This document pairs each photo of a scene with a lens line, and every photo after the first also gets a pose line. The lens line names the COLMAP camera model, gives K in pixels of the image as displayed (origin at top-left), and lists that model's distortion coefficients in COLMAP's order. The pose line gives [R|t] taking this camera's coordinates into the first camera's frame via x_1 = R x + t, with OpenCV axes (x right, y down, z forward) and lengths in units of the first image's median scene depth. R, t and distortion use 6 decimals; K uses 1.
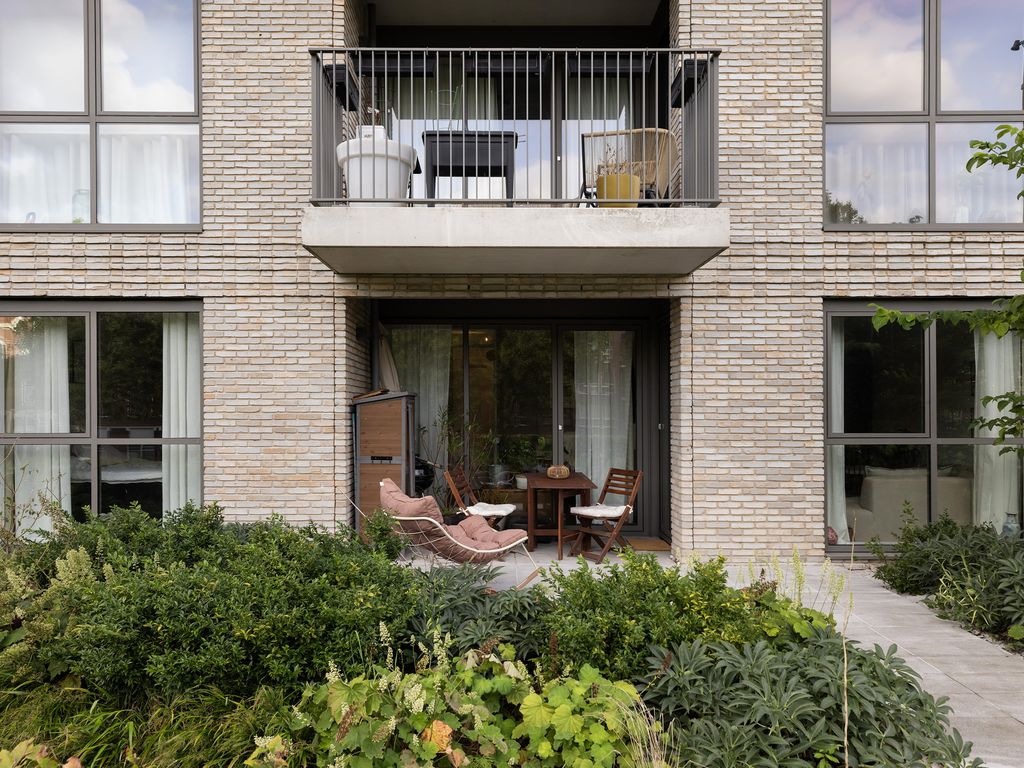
lens RADIAL K [[746.0, 0, 496.9], [0, 746.0, 399.5], [0, 0, 1]] dist [0.013836, 0.011791]
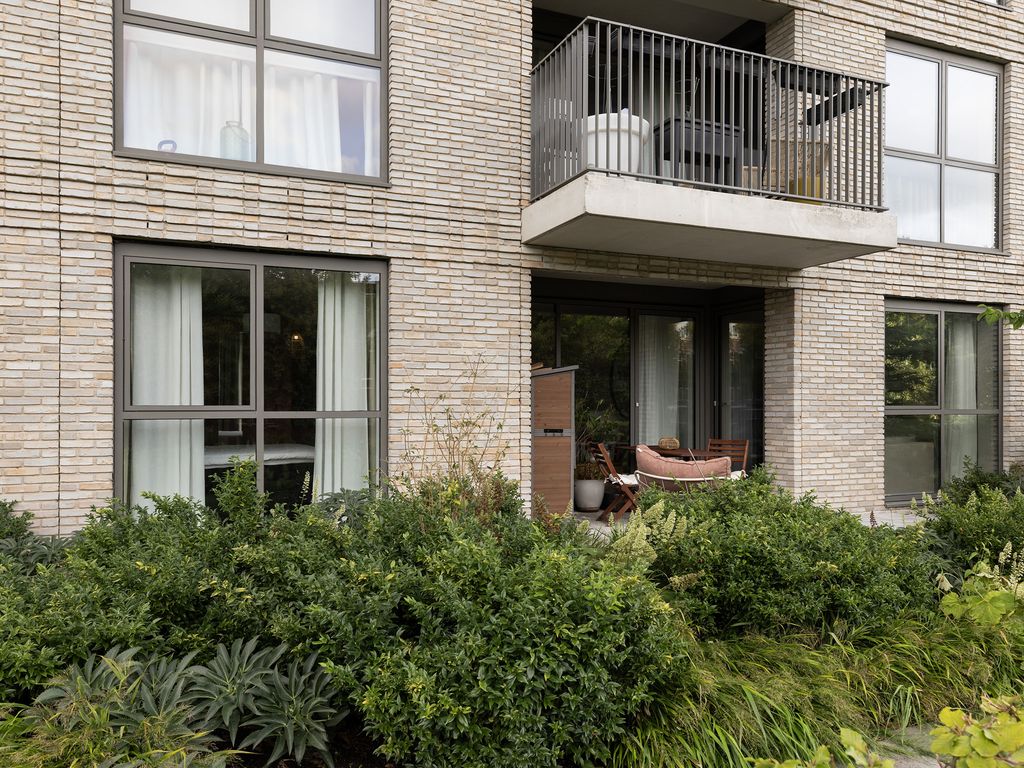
lens RADIAL K [[746.0, 0, 486.6], [0, 746.0, 401.4], [0, 0, 1]] dist [0.013836, 0.011791]
pose [[0.926396, 0.003509, 0.376535, -0.631670], [-0.006700, 0.999952, 0.007165, 0.033252], [-0.376492, -0.009160, 0.926375, 0.100785]]
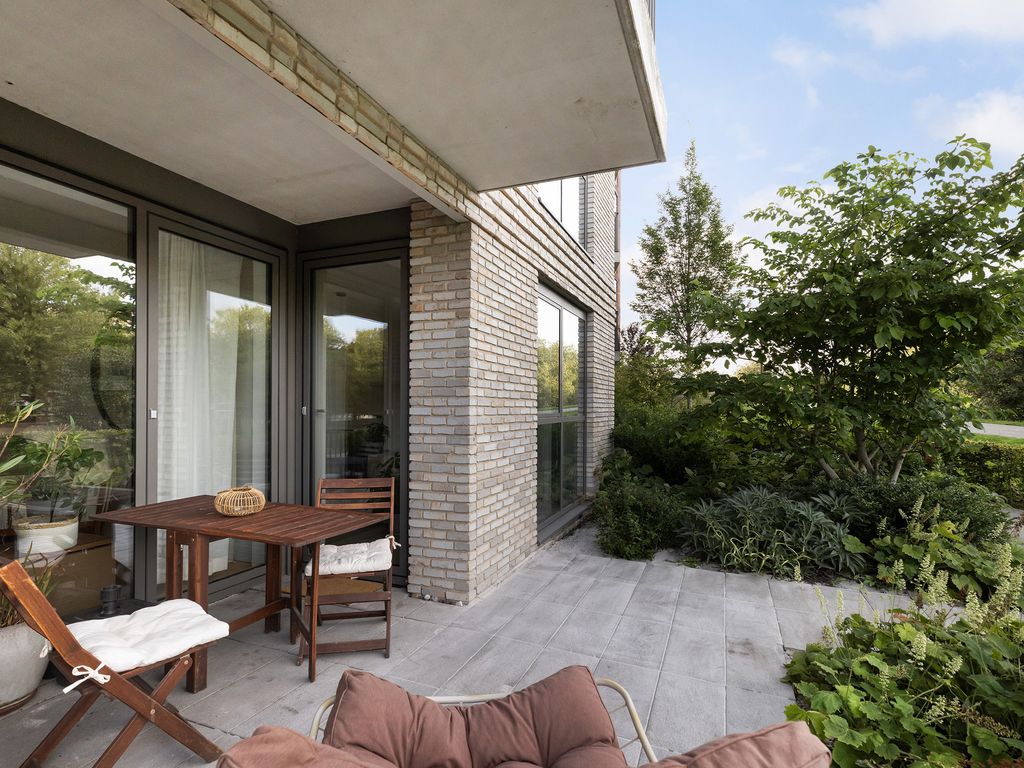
lens RADIAL K [[512.6, 0, 514.8], [0, 512.6, 394.4], [0, 0, 1]] dist [0.008135, 0.001108]
pose [[0.356255, 0.025383, 0.934044, -0.186120], [-0.011056, 0.999675, -0.022950, 0.035832], [-0.934324, -0.002151, 0.356420, 0.783997]]
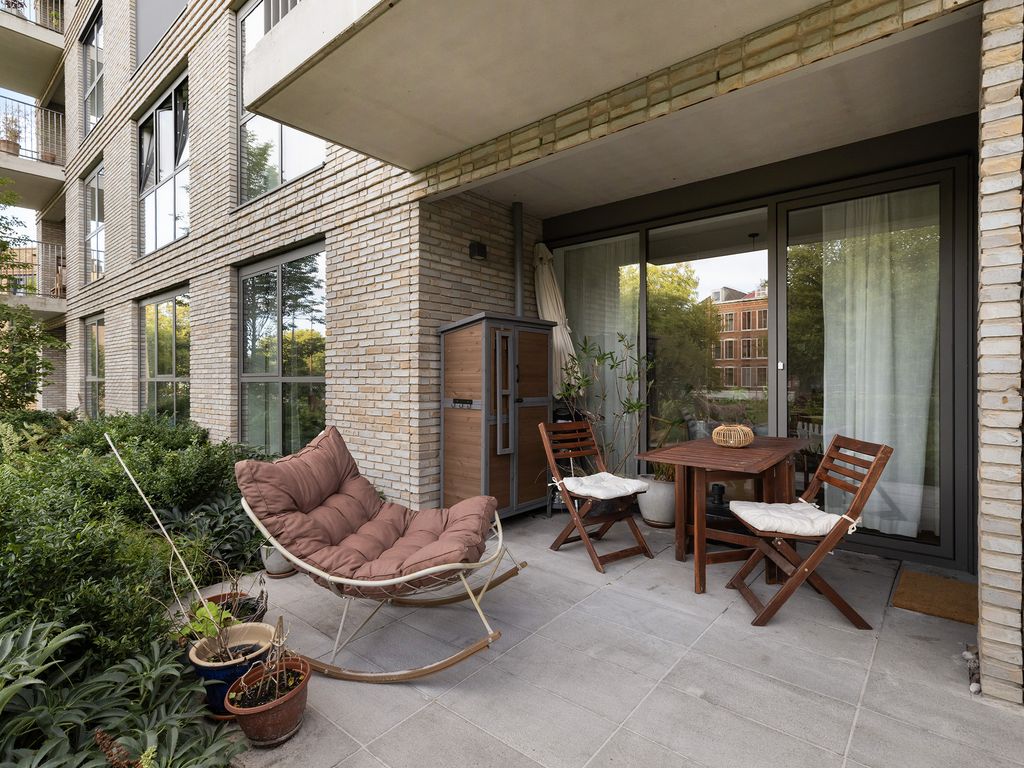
lens RADIAL K [[512.6, 0, 516.6], [0, 512.6, 380.4], [0, 0, 1]] dist [0.008135, 0.001108]
pose [[0.773171, -0.000437, -0.634197, 0.229270], [0.005607, 0.999965, 0.006147, 0.054950], [0.634173, -0.008309, 0.773147, 0.638697]]
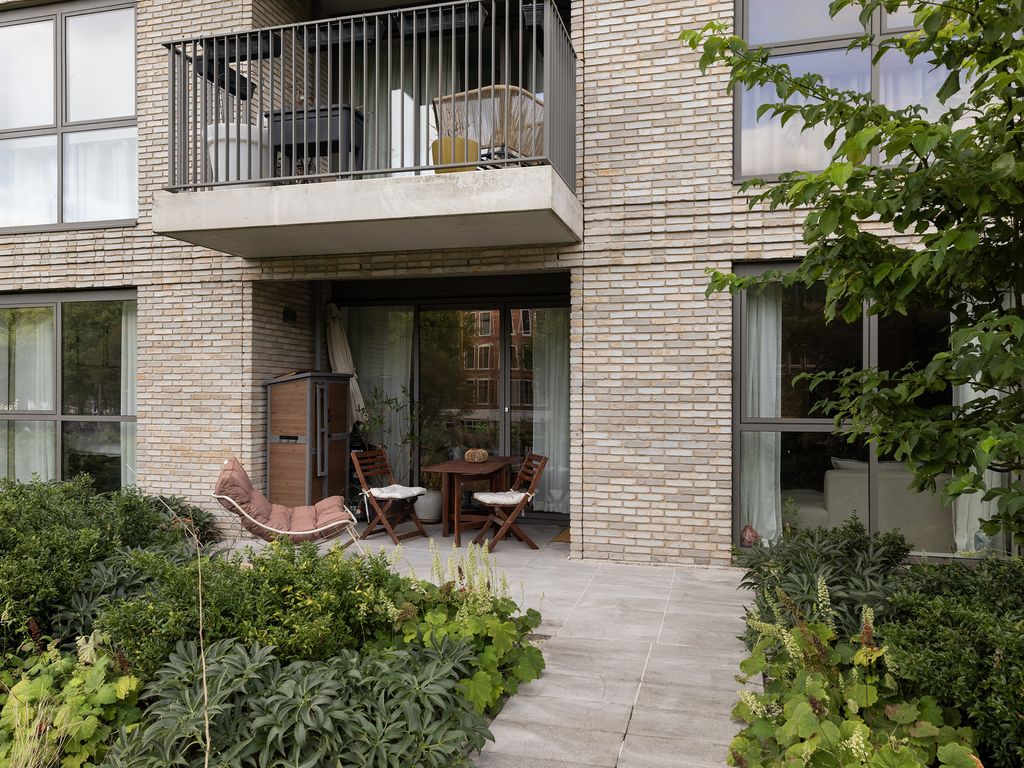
lens RADIAL K [[746.0, 0, 506.4], [0, 746.0, 390.5], [0, 0, 1]] dist [0.013836, 0.011791]
pose [[0.964903, 0.001540, -0.262602, 0.408872], [-0.000892, 0.999996, 0.002585, 0.011523], [0.262605, -0.002260, 0.964901, 0.094546]]
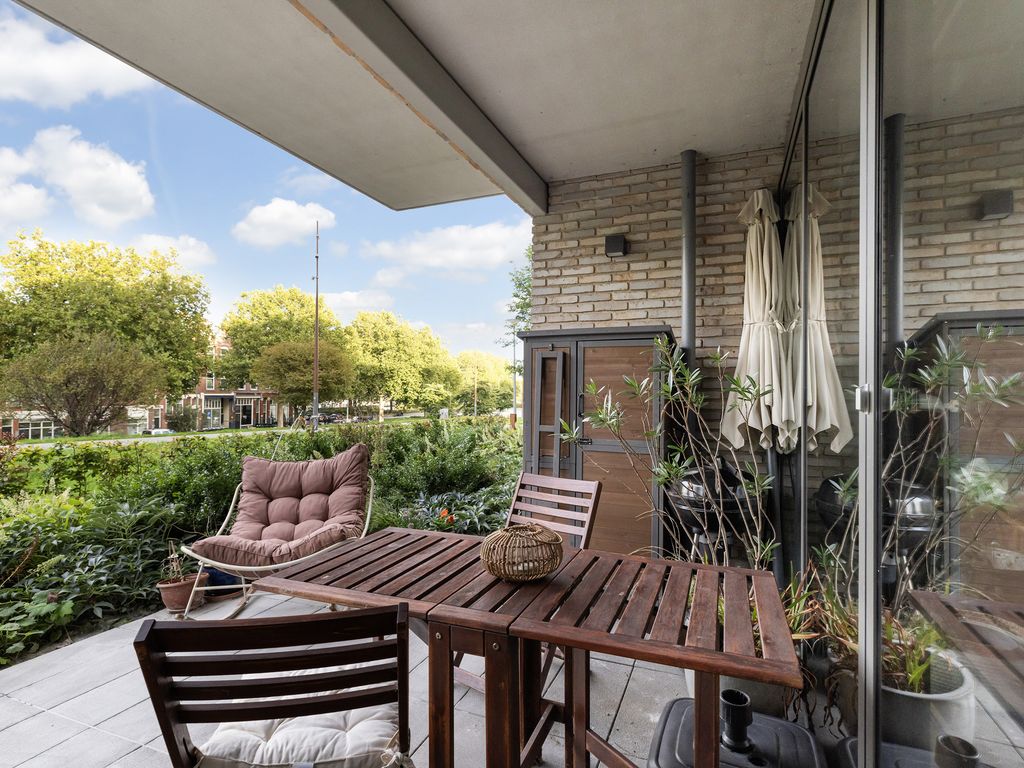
lens RADIAL K [[512.6, 0, 515.3], [0, 512.6, 385.3], [0, 0, 1]] dist [0.008135, 0.001108]
pose [[-0.383289, -0.018353, -0.923446, 0.277648], [-0.007507, 0.999831, -0.016756, 0.041745], [0.923598, 0.000510, -0.383362, 1.182172]]
